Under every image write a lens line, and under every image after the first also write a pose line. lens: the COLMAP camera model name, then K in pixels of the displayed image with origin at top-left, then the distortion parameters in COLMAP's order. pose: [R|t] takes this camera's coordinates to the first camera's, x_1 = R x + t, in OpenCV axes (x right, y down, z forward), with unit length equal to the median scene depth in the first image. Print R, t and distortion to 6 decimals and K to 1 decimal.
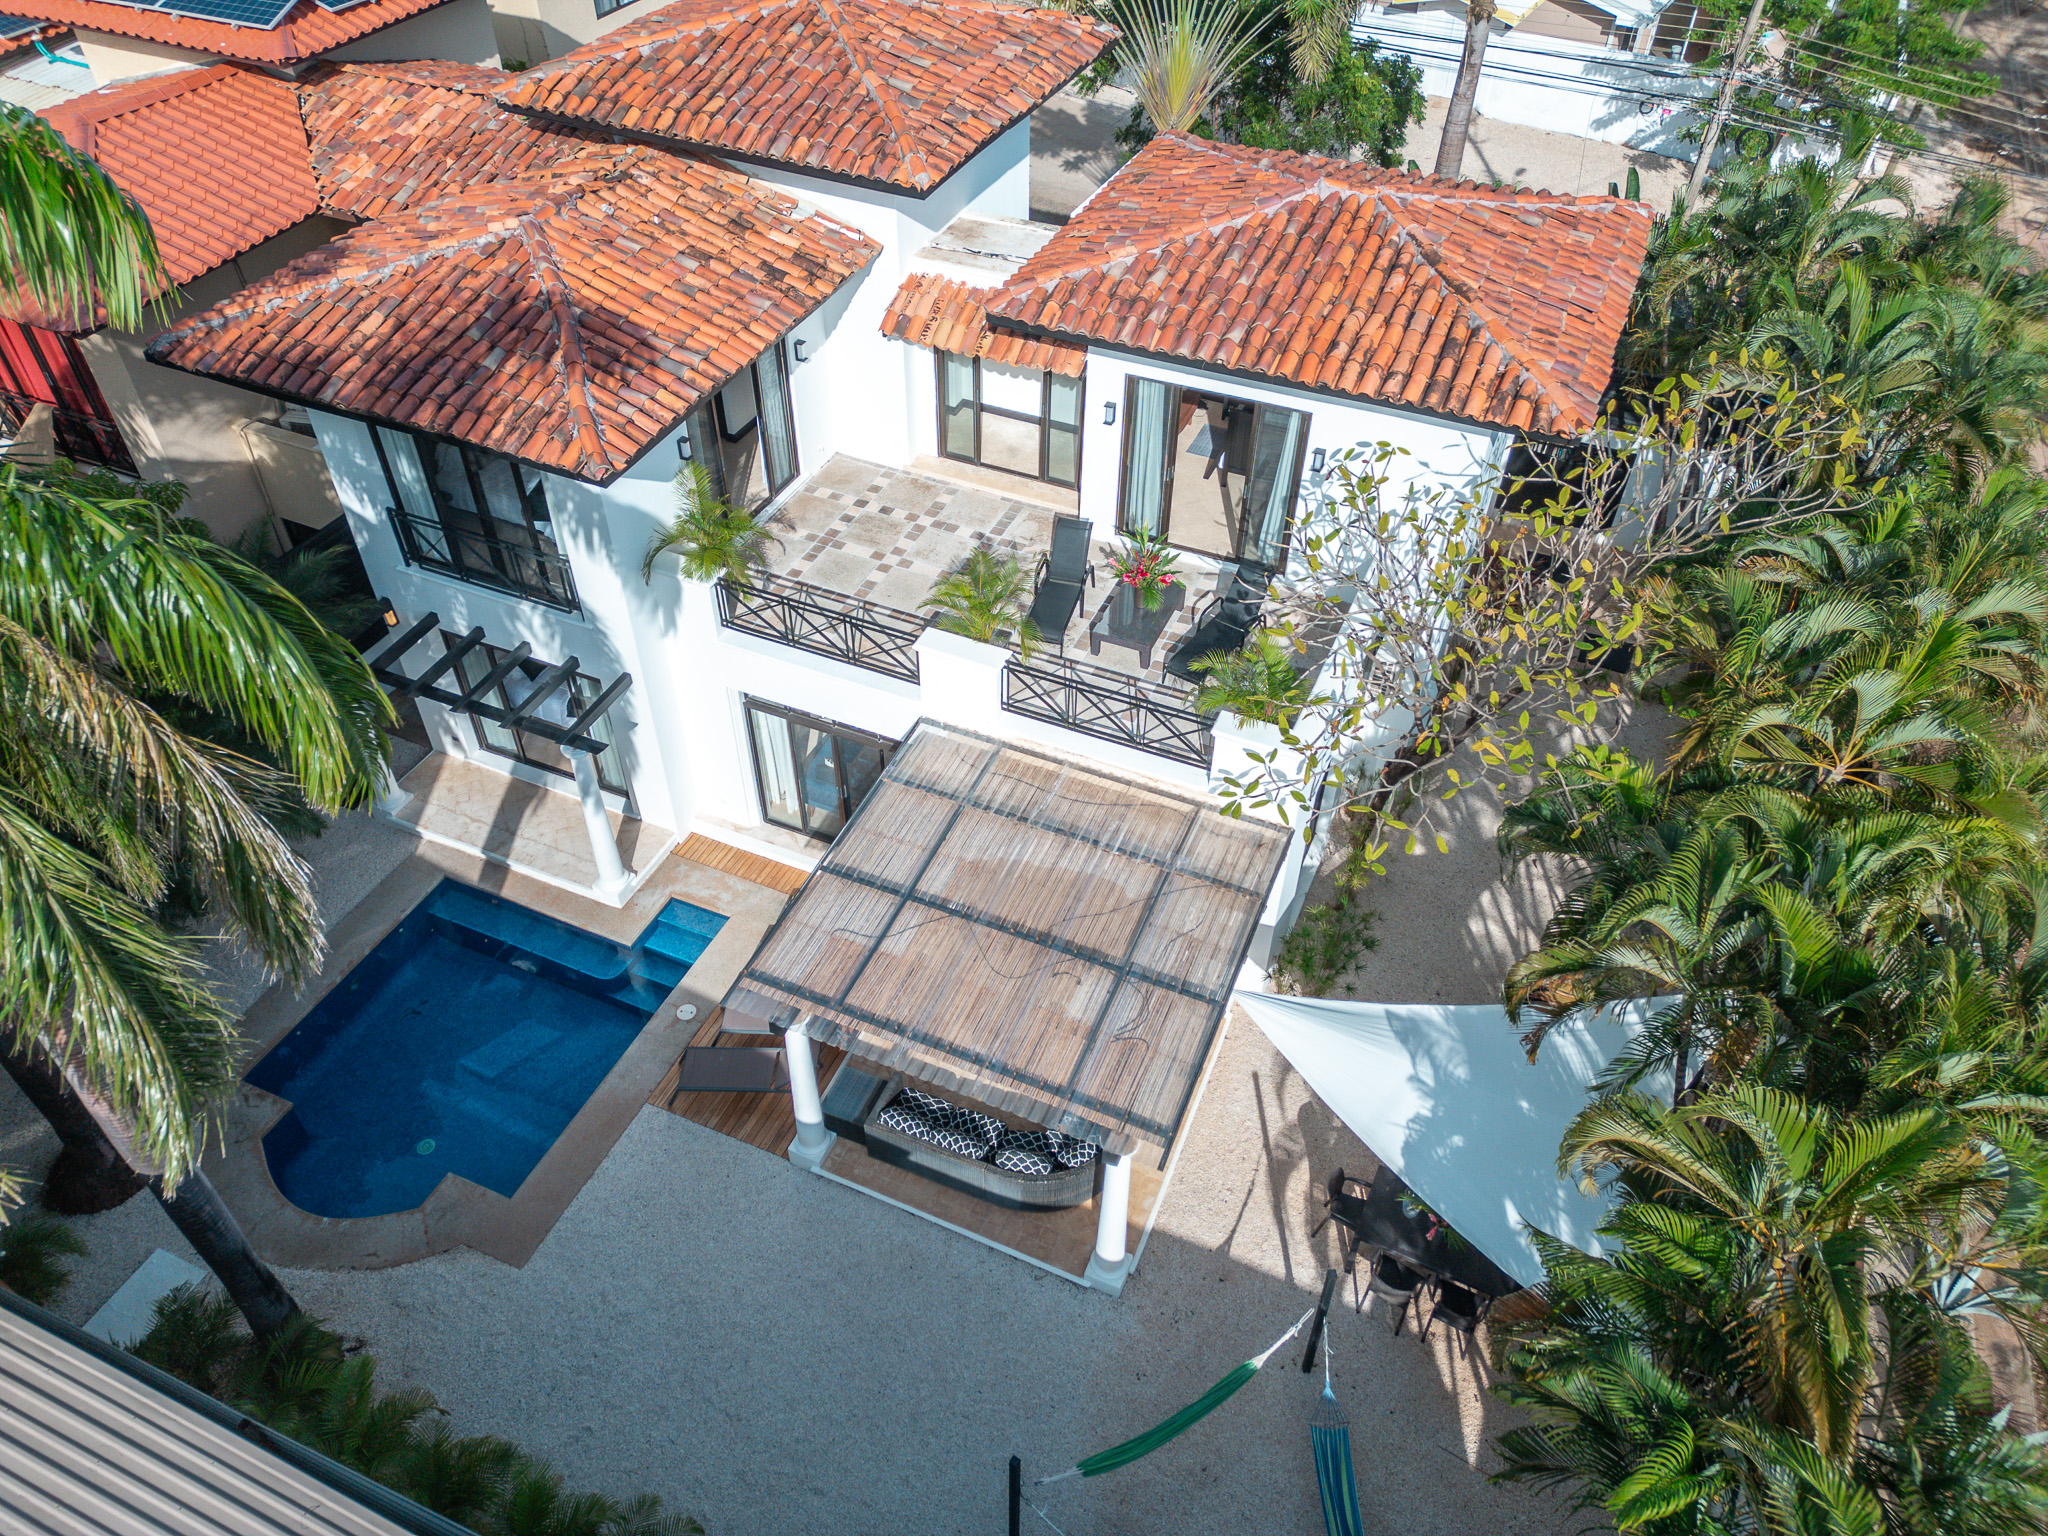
lens RADIAL K [[1415.6, 0, 1022.0], [0, 1415.6, 764.5], [0, 0, 1]] dist [0.027815, -0.007462]
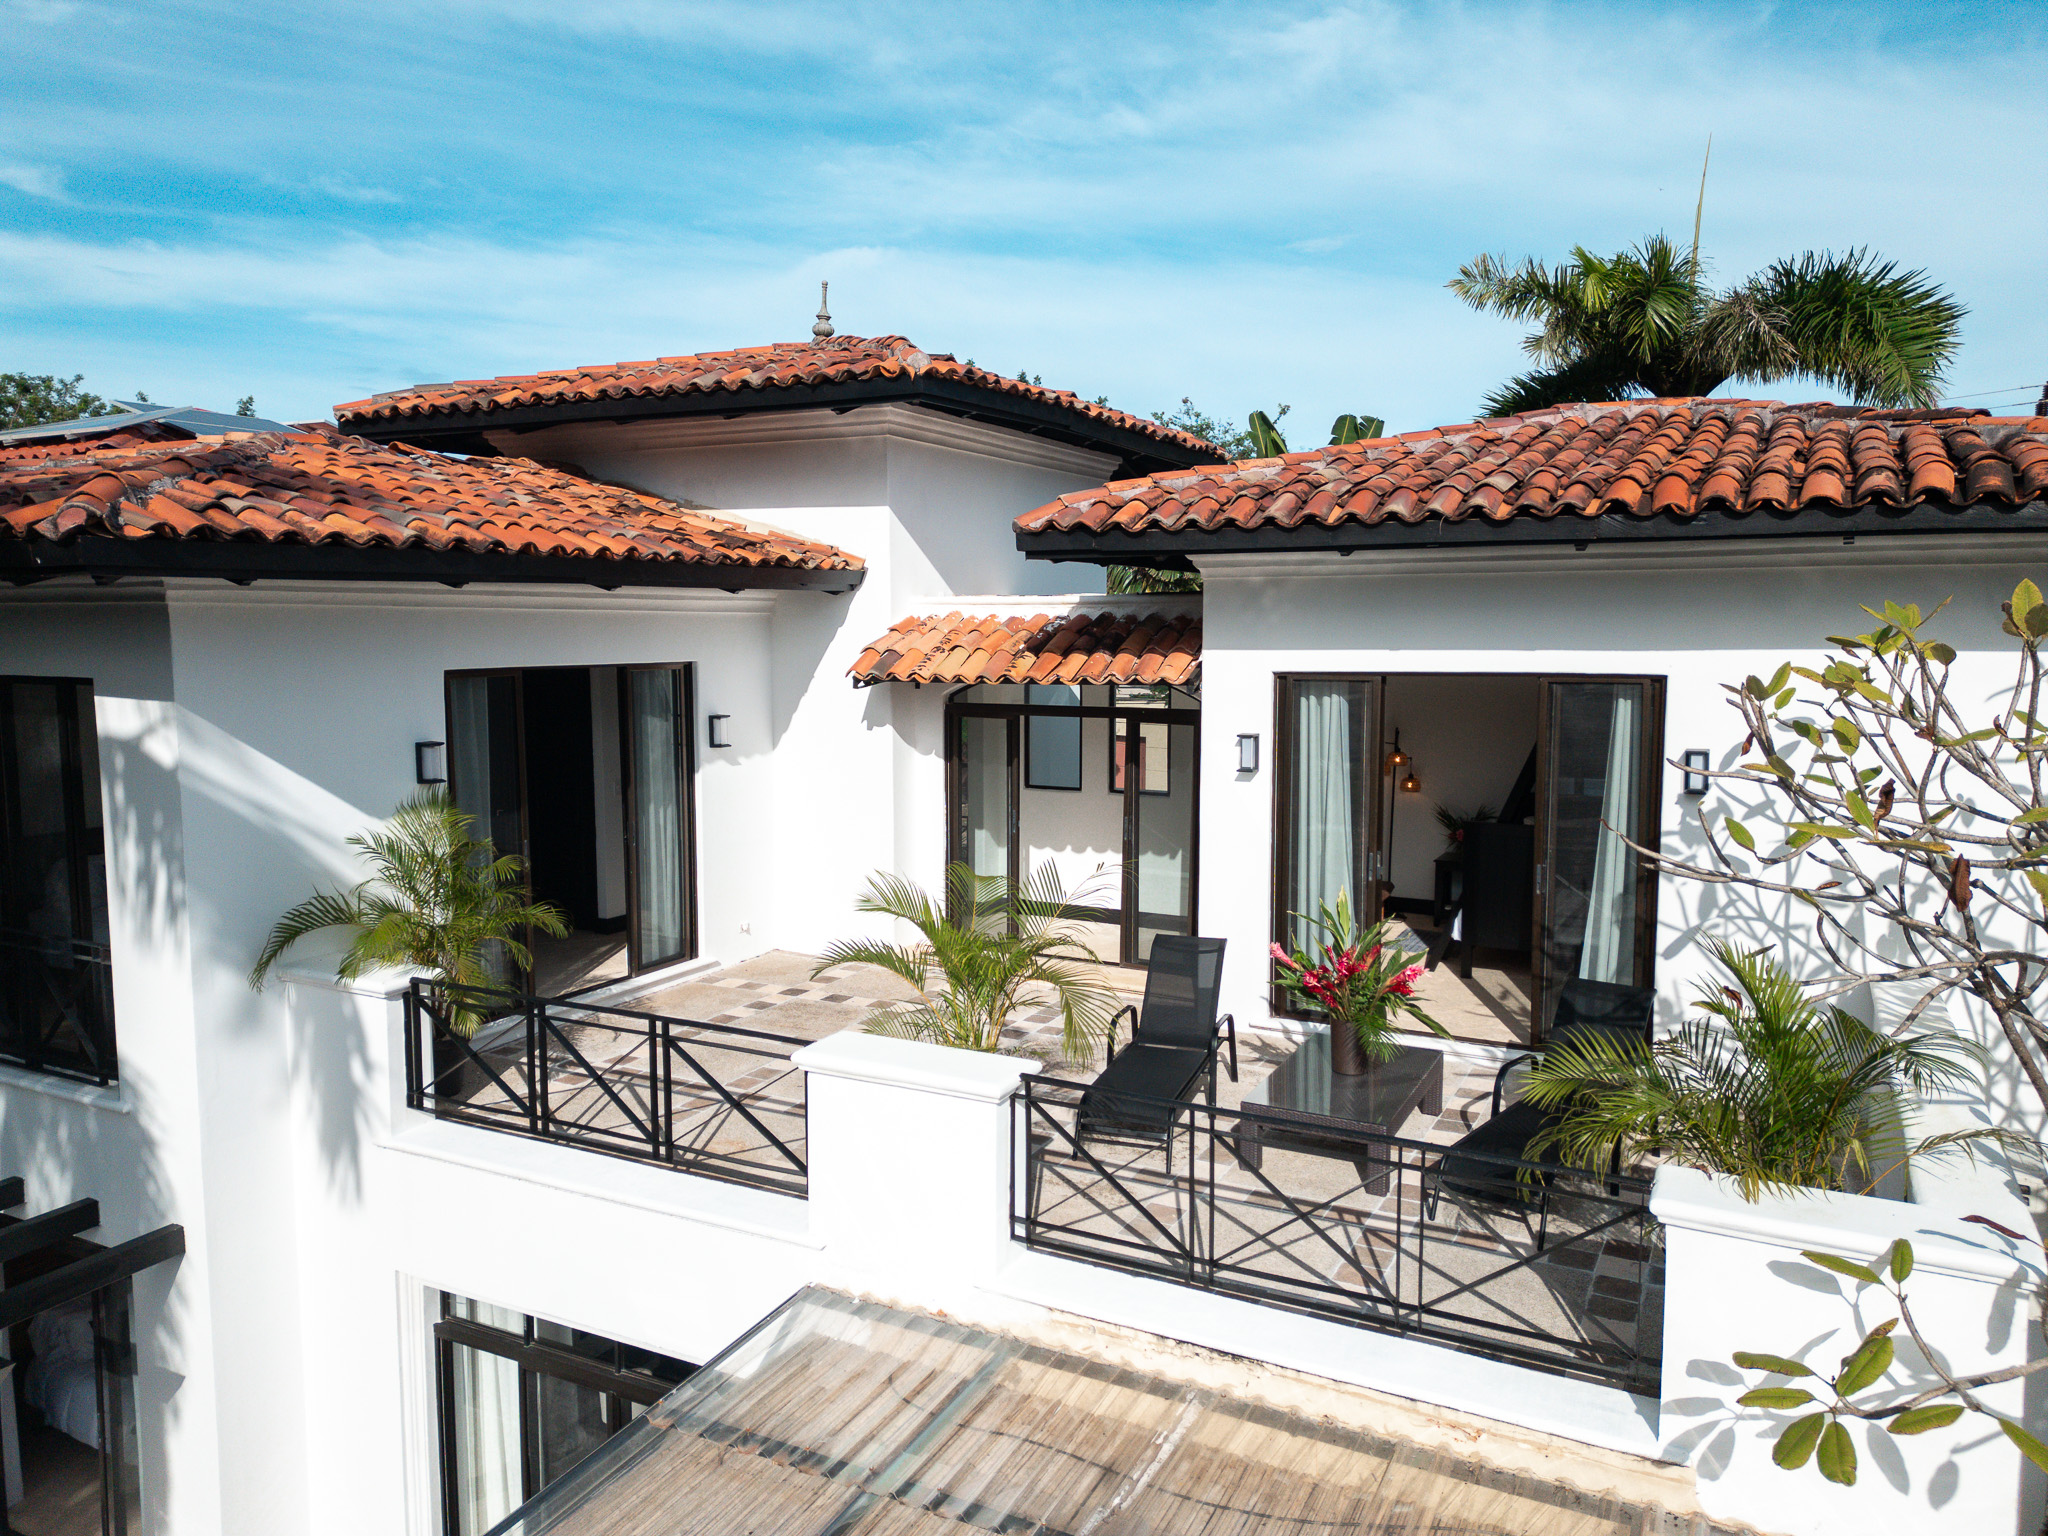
lens RADIAL K [[1415.6, 0, 1026.6], [0, 1415.6, 760.5], [0, 0, 1]] dist [0.027815, -0.007462]
pose [[0.997996, 0.000580, -0.063271, 0.012593], [-0.039364, 0.788572, -0.613682, 0.084437], [0.049538, 0.614942, 0.787014, 0.585422]]
